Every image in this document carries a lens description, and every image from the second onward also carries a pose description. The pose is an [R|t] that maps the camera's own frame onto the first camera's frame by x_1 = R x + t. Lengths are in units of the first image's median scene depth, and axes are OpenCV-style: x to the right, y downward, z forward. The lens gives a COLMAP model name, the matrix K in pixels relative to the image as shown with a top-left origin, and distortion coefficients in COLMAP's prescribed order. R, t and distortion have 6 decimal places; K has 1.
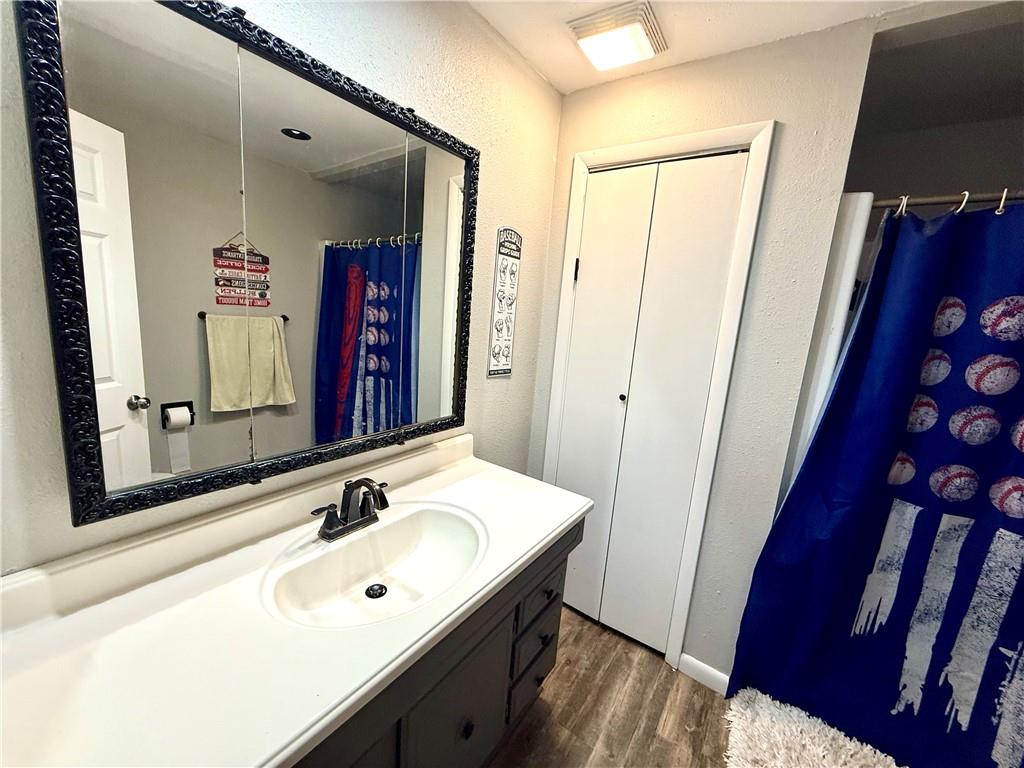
lens RADIAL K [[407.3, 0, 511.4], [0, 407.3, 384.9], [0, 0, 1]] dist [-0.000813, 0.000003]
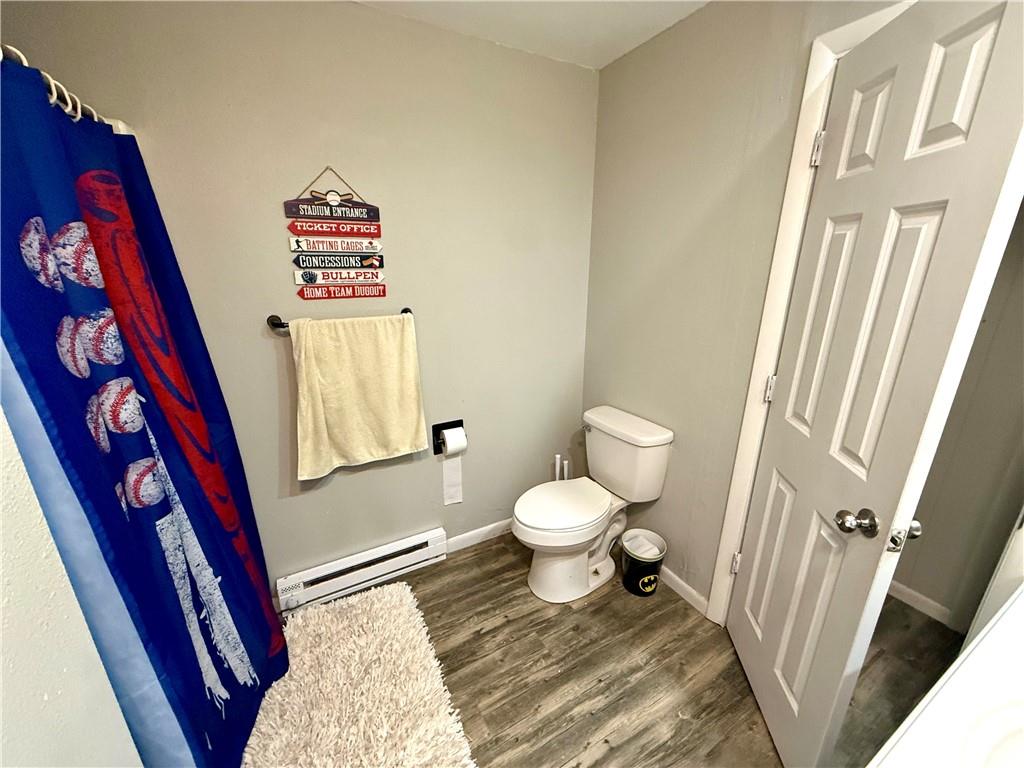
lens RADIAL K [[407.3, 0, 510.4], [0, 407.3, 385.6], [0, 0, 1]] dist [-0.000813, 0.000003]
pose [[-0.895054, -0.204046, 0.396540, 0.265138], [0.012673, 0.877190, 0.479977, -0.229073], [-0.445778, 0.434630, -0.782546, 1.039001]]
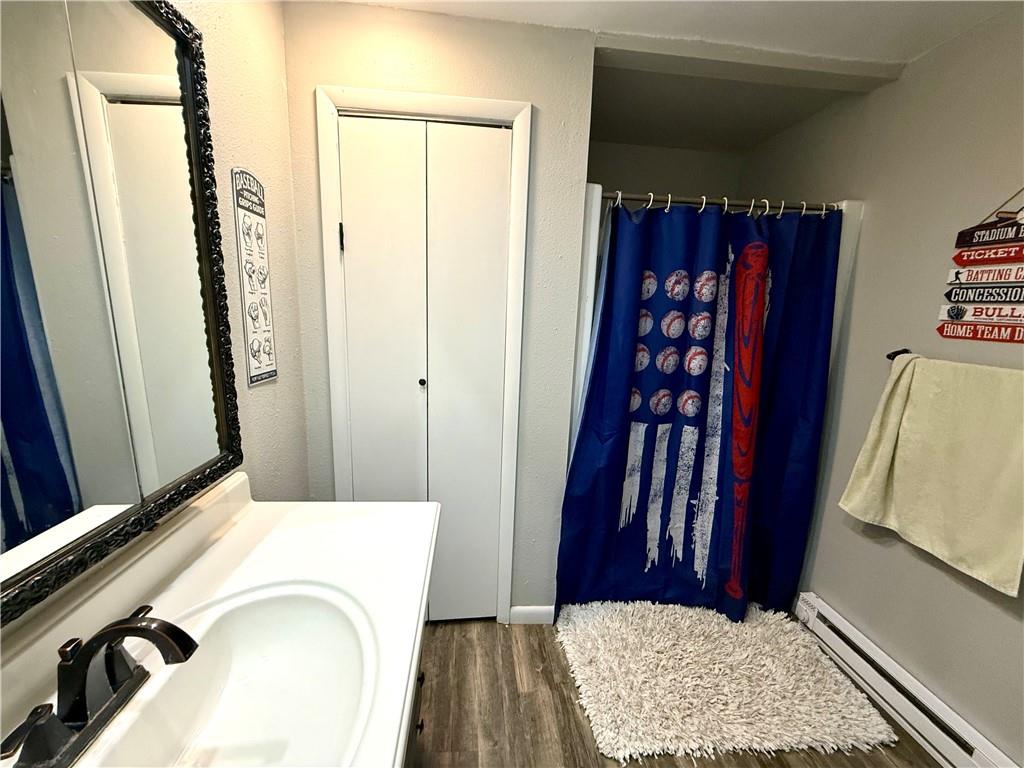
lens RADIAL K [[407.3, 0, 510.9], [0, 407.3, 384.4], [0, 0, 1]] dist [-0.000813, 0.000003]
pose [[0.761648, -0.173127, 0.624435, -0.183258], [0.138144, 0.984877, 0.104560, -0.039896], [-0.633094, 0.006624, 0.774046, 0.202889]]
